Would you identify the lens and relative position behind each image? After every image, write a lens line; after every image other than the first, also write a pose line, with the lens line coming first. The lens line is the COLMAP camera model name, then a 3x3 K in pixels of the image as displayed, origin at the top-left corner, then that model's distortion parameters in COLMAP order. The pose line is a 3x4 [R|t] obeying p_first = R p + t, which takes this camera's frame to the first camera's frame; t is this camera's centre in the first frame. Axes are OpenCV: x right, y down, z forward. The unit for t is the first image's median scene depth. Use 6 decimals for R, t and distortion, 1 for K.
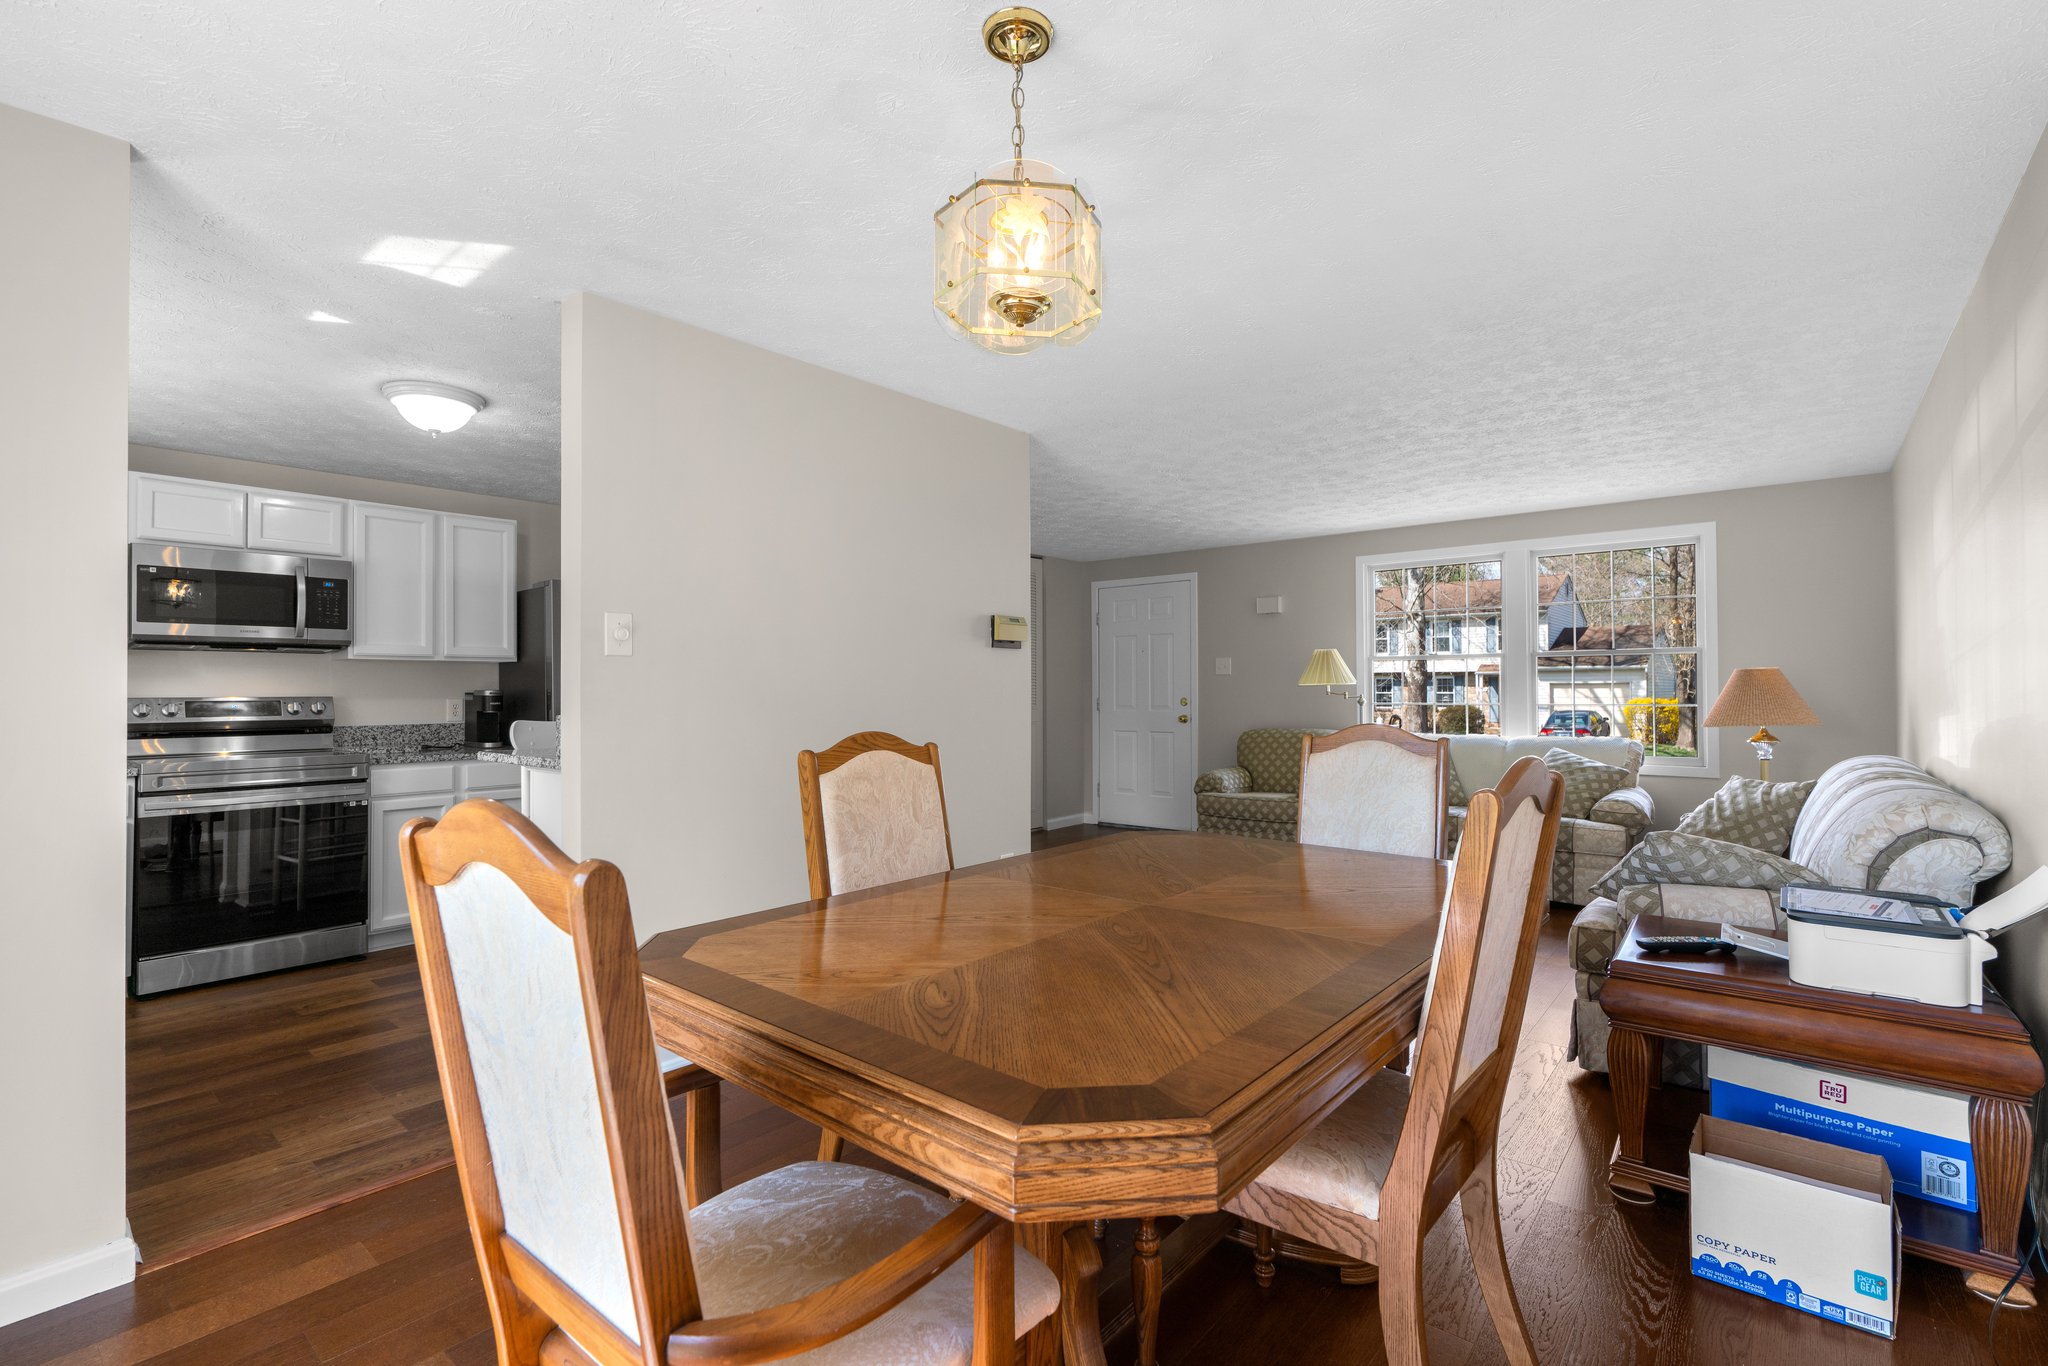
lens RADIAL K [[942.6, 0, 1015.8], [0, 942.6, 688.6], [0, 0, 1]] dist [-0.018357, 0.008516]
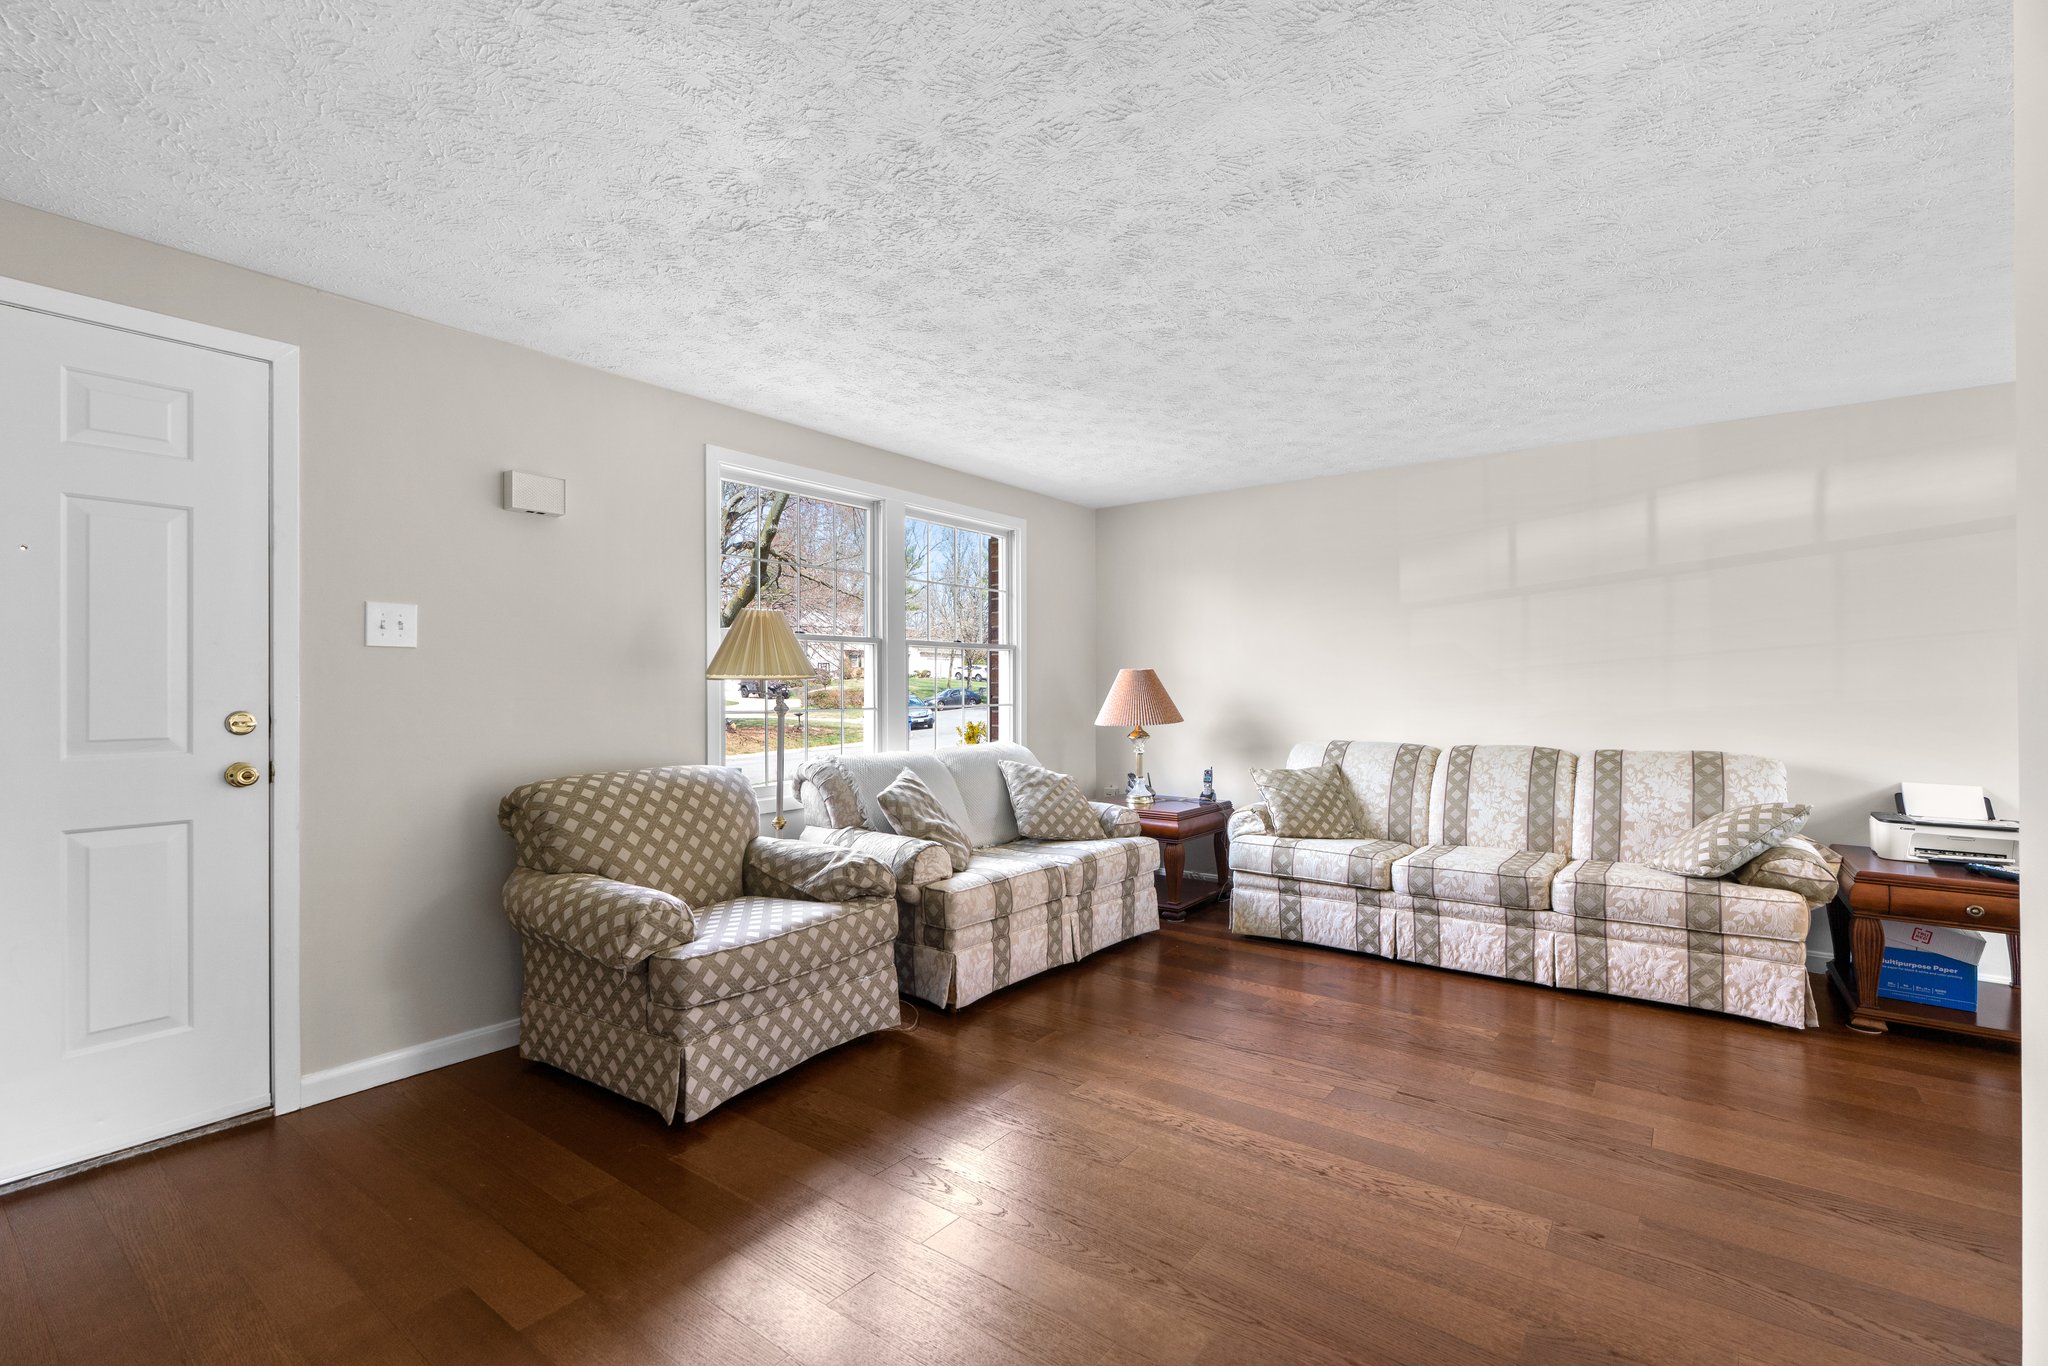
lens RADIAL K [[942.6, 0, 1015.8], [0, 942.6, 688.6], [0, 0, 1]] dist [-0.018357, 0.008516]
pose [[-0.076945, 0.006106, 0.997017, -0.256157], [0.001773, 0.999981, -0.005987, 0.006826], [-0.997034, 0.001307, -0.076954, 1.149704]]
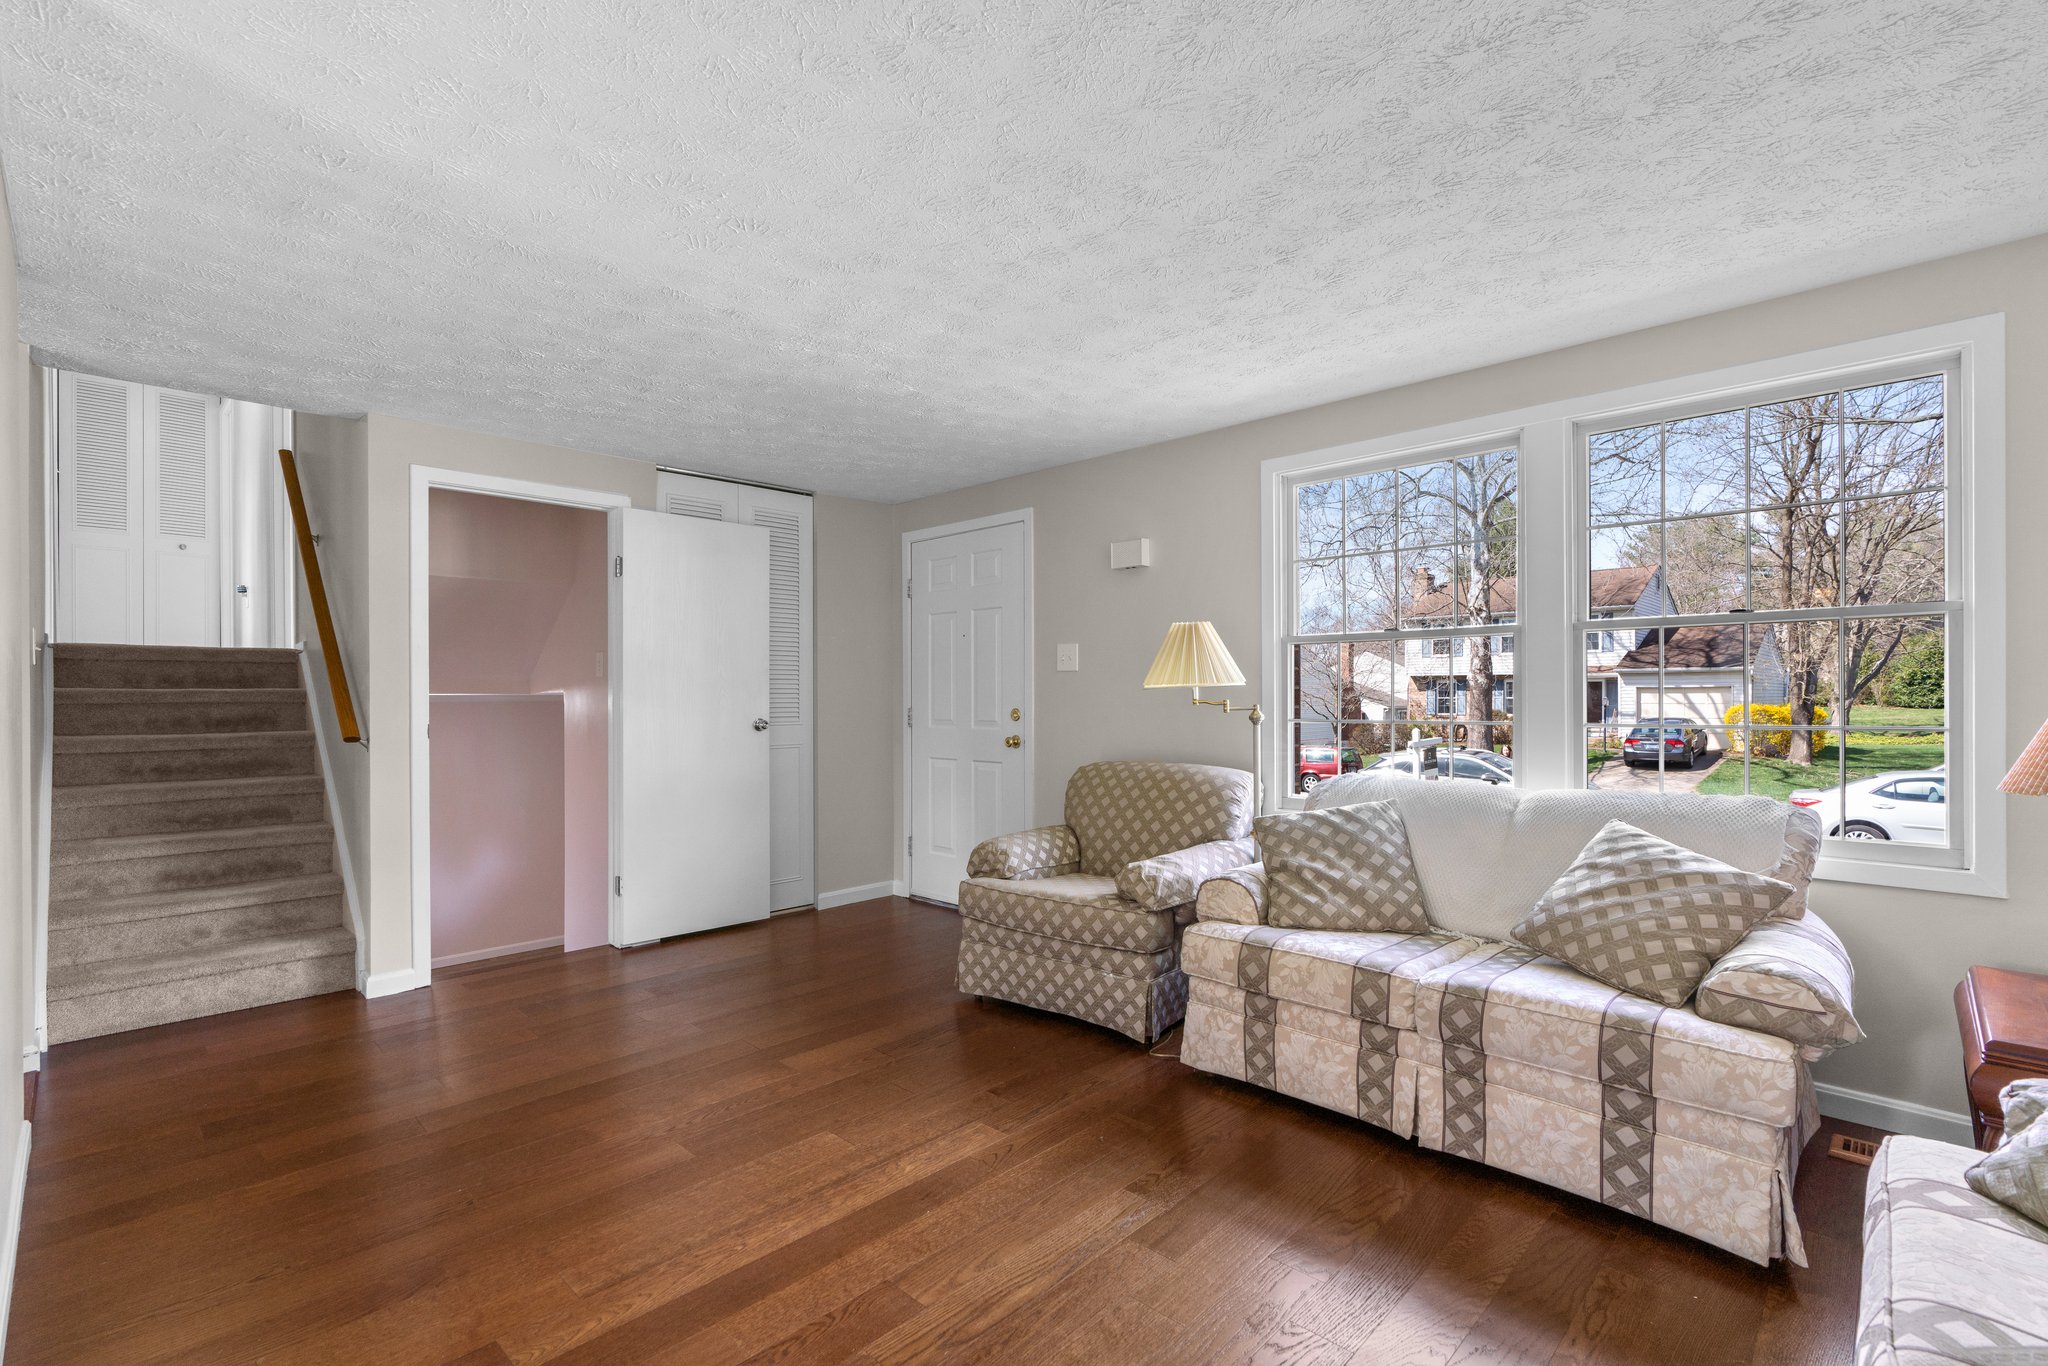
lens RADIAL K [[942.7, 0, 1017.0], [0, 942.7, 707.2], [0, 0, 1]] dist [-0.009584, 0.000145]
pose [[0.997730, 0.000422, -0.067335, 0.338130], [0.000538, 0.999898, 0.014239, 0.000213], [0.067334, -0.014243, 0.997629, 0.563751]]
